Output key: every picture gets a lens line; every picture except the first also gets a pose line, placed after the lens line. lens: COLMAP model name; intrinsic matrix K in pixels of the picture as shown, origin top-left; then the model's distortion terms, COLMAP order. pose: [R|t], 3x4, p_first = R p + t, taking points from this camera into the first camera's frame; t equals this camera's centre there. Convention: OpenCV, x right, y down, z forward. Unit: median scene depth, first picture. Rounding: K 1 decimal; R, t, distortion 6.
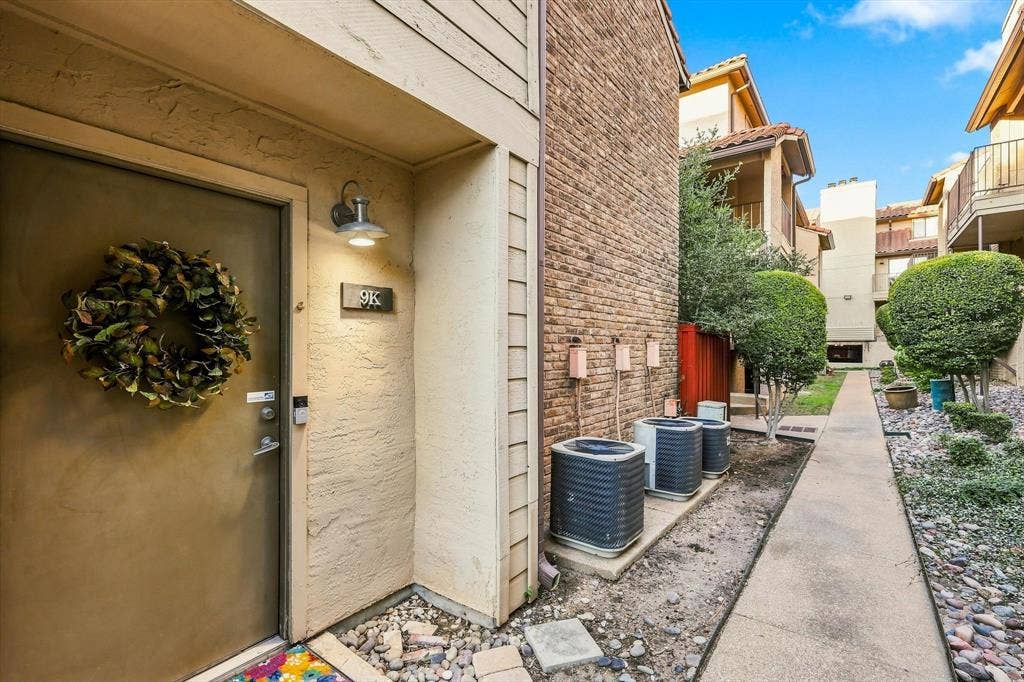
lens RADIAL K [[451.1, 0, 518.0], [0, 451.1, 343.7], [0, 0, 1]] dist [0.000163, 0.000232]
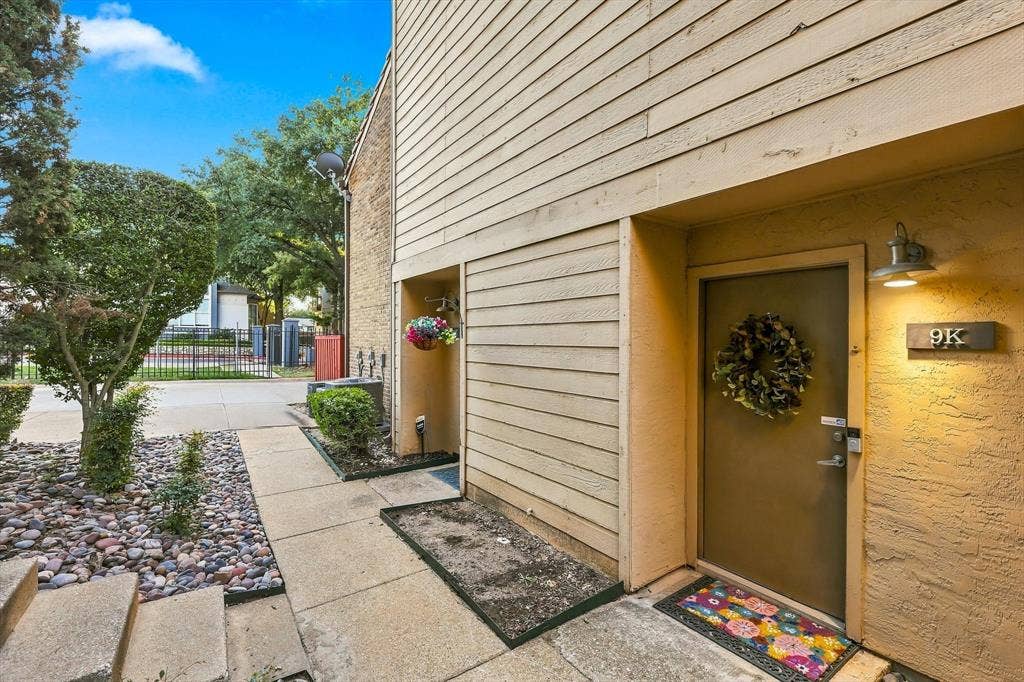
lens RADIAL K [[451.1, 0, 516.1], [0, 451.1, 340.4], [0, 0, 1]] dist [0.000163, 0.000232]
pose [[-0.309953, -0.002778, -0.950748, 0.788166], [-0.005708, 0.999983, -0.001061, -0.089909], [0.950735, 0.005098, -0.309964, 0.479319]]
